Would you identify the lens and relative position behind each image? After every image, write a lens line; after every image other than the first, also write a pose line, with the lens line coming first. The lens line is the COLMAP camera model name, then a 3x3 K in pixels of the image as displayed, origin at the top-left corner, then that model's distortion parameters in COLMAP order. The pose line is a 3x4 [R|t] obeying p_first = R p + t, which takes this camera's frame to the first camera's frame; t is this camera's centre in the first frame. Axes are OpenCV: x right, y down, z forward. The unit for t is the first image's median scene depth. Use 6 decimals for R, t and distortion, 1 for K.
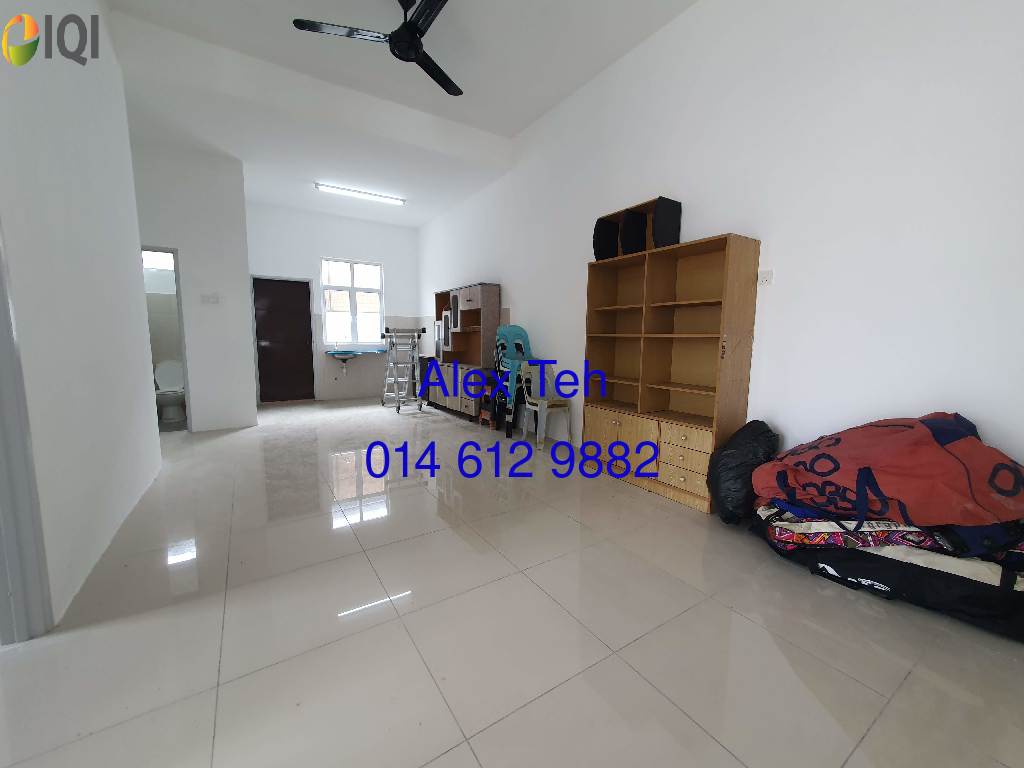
lens RADIAL K [[408.6, 0, 514.6], [0, 408.6, 383.3], [0, 0, 1]] dist [0.004084, 0.000247]
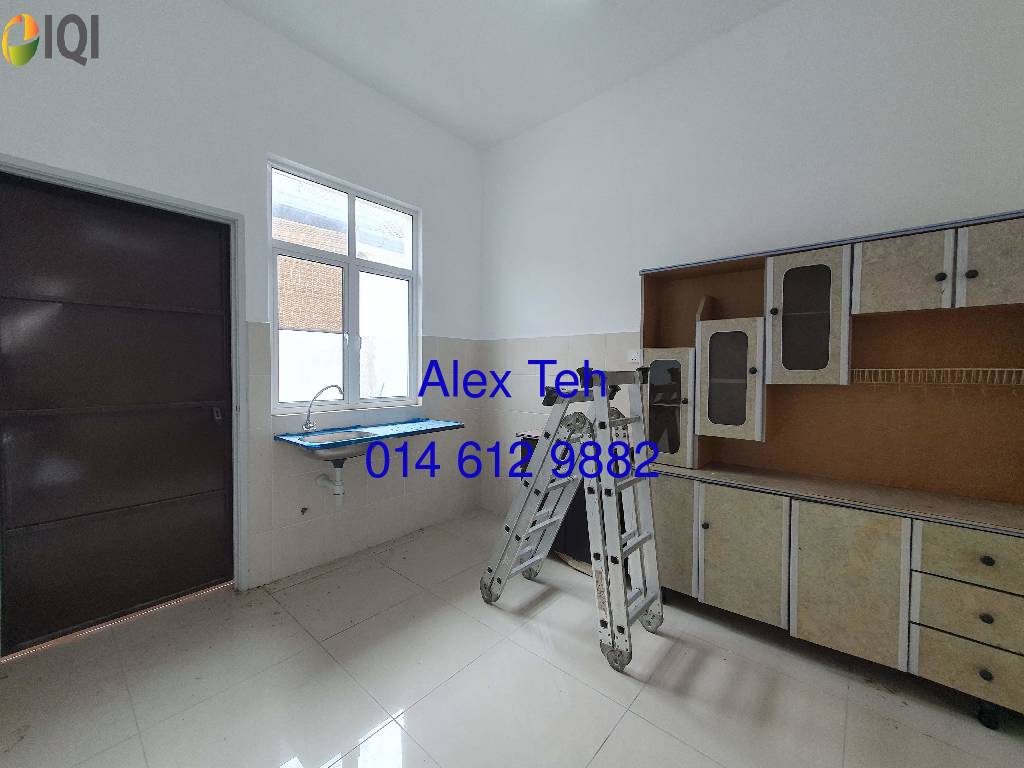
lens RADIAL K [[408.6, 0, 506.0], [0, 408.6, 383.0], [0, 0, 1]] dist [0.004084, 0.000247]
pose [[0.964772, -0.013404, 0.262746, -0.366468], [0.031925, 0.997285, -0.066351, -0.091933], [-0.261144, 0.072402, 0.962581, 0.621696]]
